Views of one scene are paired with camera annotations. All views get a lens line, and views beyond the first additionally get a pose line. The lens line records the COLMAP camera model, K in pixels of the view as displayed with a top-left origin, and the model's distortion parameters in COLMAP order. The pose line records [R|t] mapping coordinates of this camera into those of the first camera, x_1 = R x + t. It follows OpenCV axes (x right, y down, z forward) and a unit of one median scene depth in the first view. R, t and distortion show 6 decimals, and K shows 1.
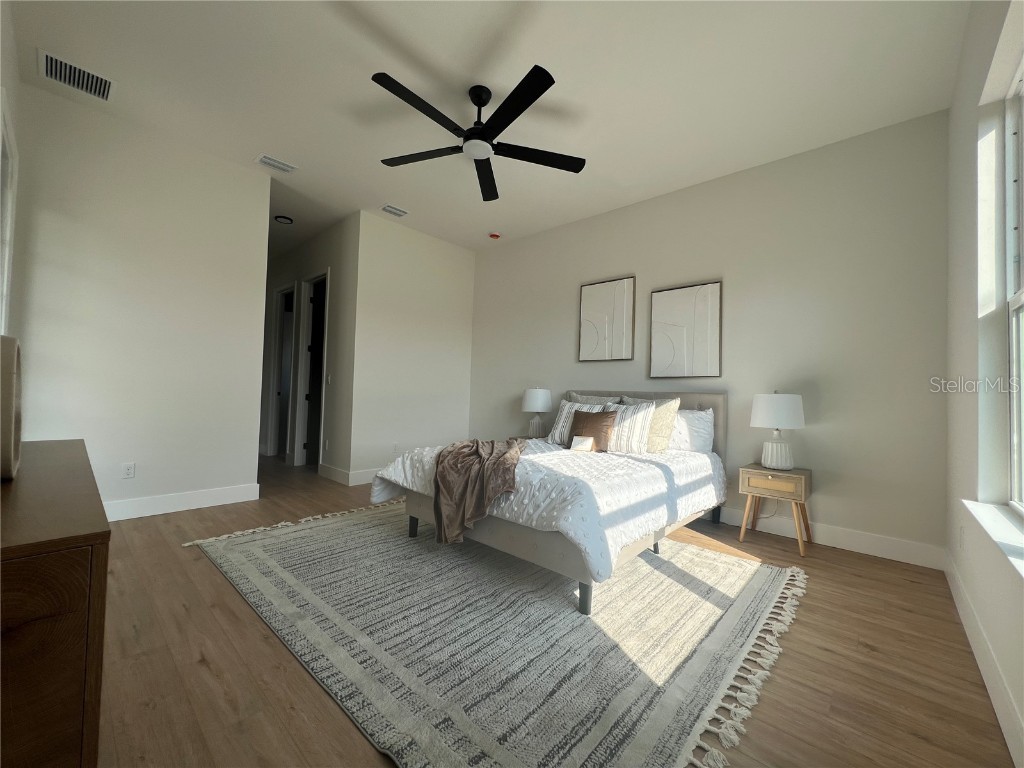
lens RADIAL K [[413.1, 0, 512.0], [0, 413.1, 384.0], [0, 0, 1]] dist [0.008657, -0.000030]
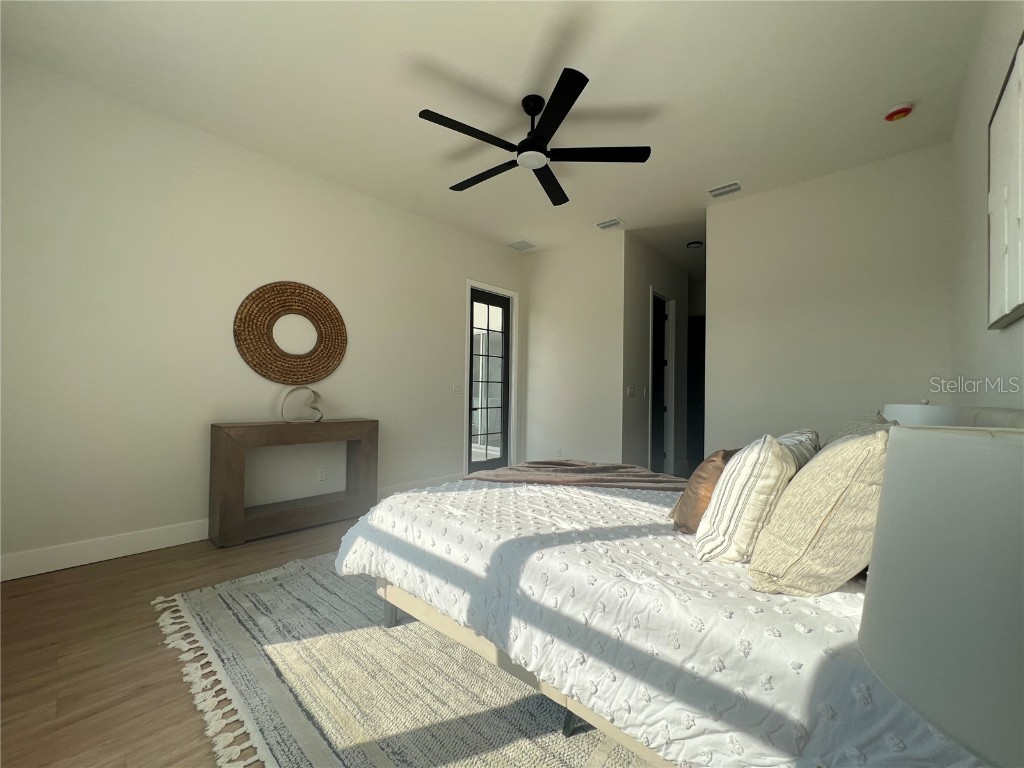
lens RADIAL K [[413.1, 0, 512.0], [0, 413.1, 384.0], [0, 0, 1]] dist [0.008657, -0.000030]
pose [[-0.005147, -0.046700, -0.998896, 1.274864], [0.001371, 0.998908, -0.046707, 0.022061], [0.999986, -0.001610, -0.005077, 1.384702]]
